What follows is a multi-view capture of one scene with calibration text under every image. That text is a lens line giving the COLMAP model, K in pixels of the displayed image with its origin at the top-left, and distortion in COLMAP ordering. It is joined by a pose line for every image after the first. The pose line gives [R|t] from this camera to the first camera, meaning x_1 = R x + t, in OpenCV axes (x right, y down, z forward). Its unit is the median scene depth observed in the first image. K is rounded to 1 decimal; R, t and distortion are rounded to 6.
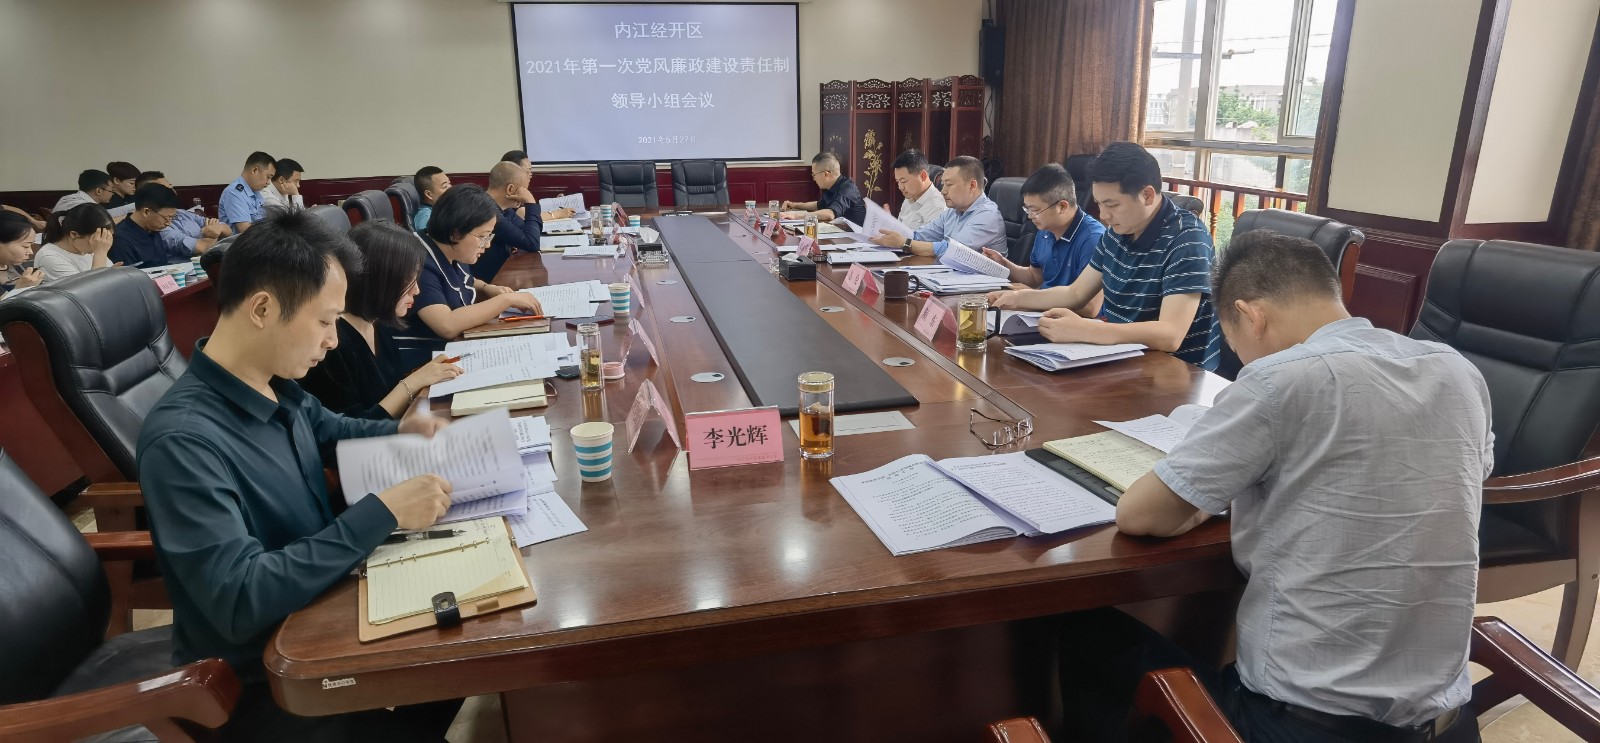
lens RADIAL K [[845.2, 0, 793.1], [0, 845.2, 358.1], [0, 0, 1]] dist [0.023823, 0.000618]
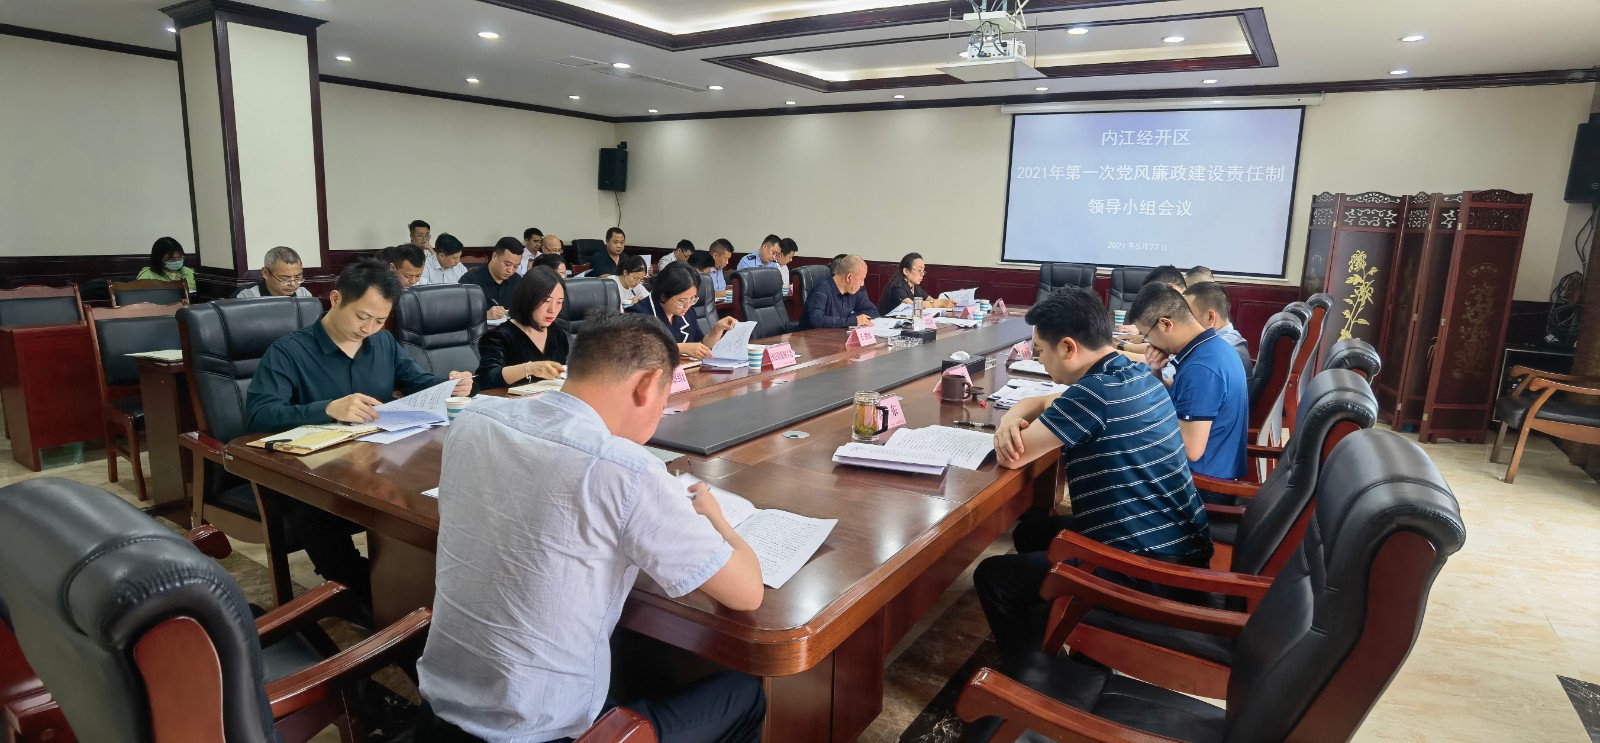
lens RADIAL K [[845.2, 0, 791.9], [0, 845.2, 377.7], [0, 0, 1]] dist [0.023823, 0.000618]
pose [[0.733944, 0.174667, -0.656367, 0.250829], [-0.230569, 0.973055, 0.001122, -0.020424], [0.638877, 0.150515, 0.754441, 0.029013]]
